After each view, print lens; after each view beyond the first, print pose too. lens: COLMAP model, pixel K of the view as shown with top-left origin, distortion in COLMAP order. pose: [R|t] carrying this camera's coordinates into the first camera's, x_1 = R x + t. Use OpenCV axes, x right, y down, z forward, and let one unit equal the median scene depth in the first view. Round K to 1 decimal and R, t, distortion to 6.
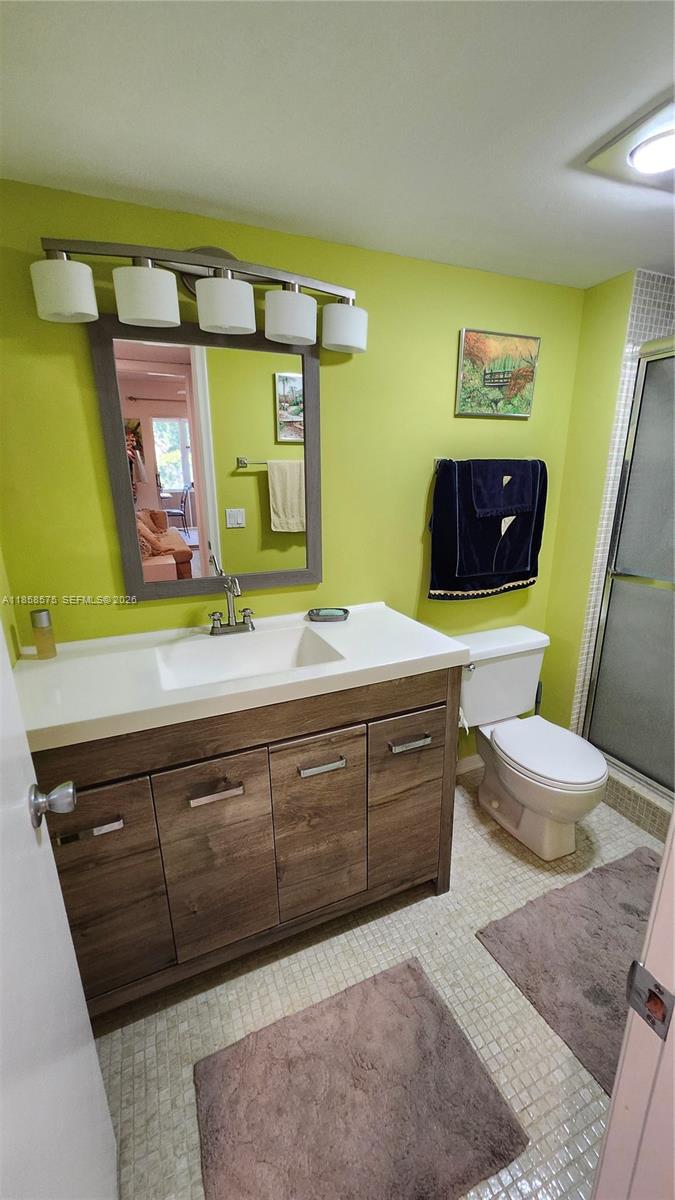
lens RADIAL K [[473.2, 0, 338.7], [0, 473.2, 610.5], [0, 0, 1]] dist [0.010264, -0.001726]
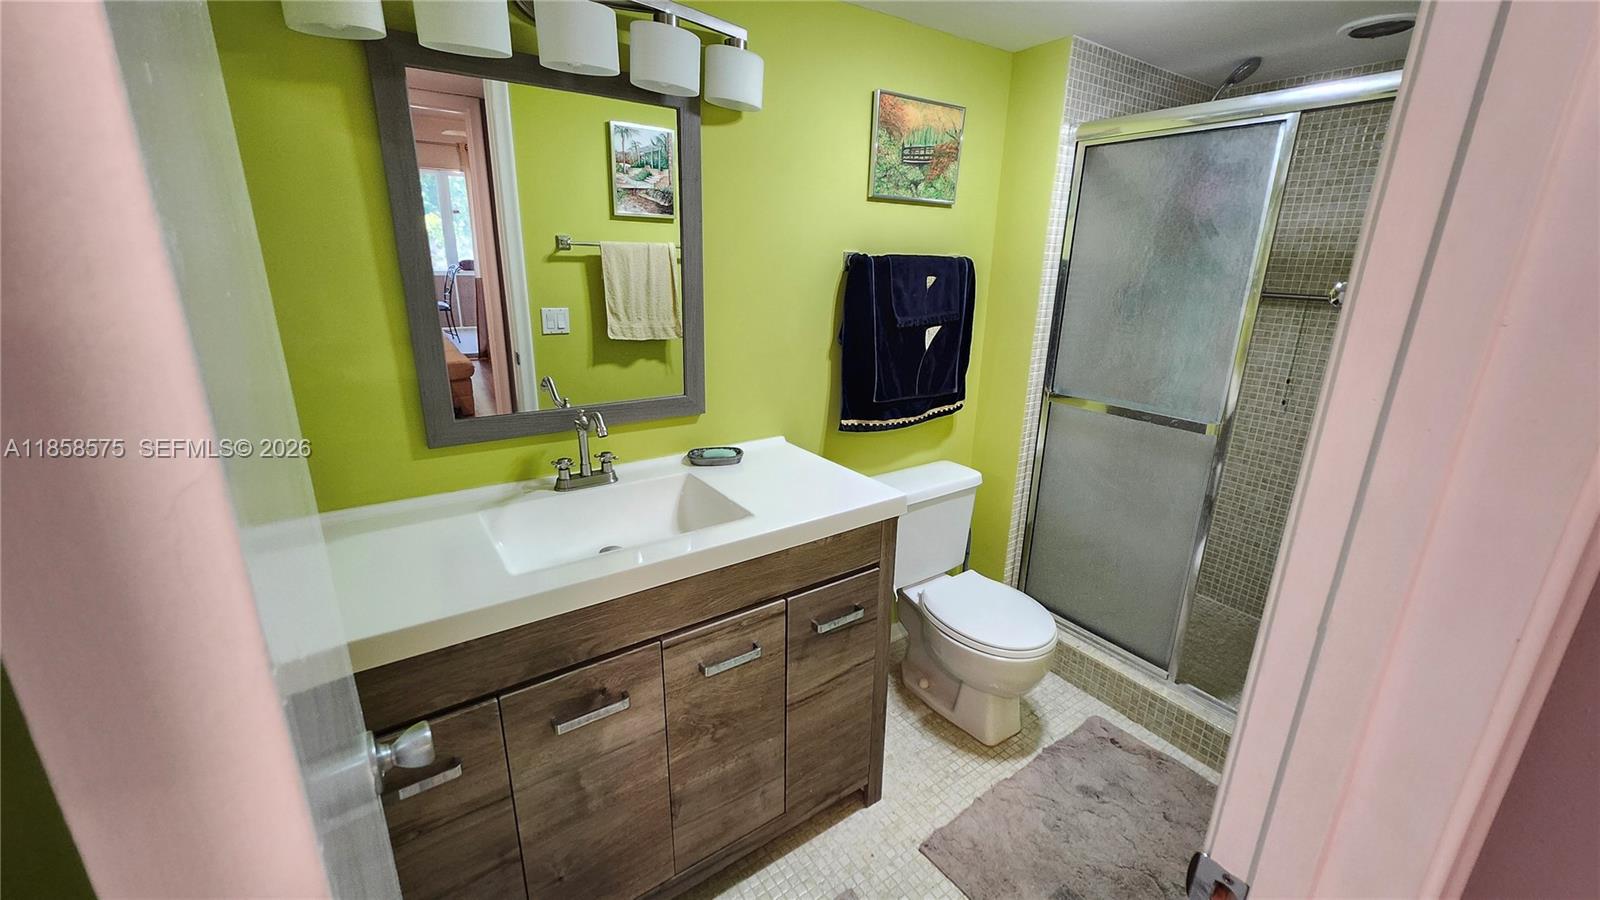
lens RADIAL K [[630.9, 0, 794.9], [0, 630.9, 440.7], [0, 0, 1]] dist [0.010264, -0.001726]
pose [[0.980150, -0.027333, 0.196364, -0.100818], [0.026274, 0.999623, 0.007997, -0.022012], [-0.196508, -0.002680, 0.980499, -0.008293]]
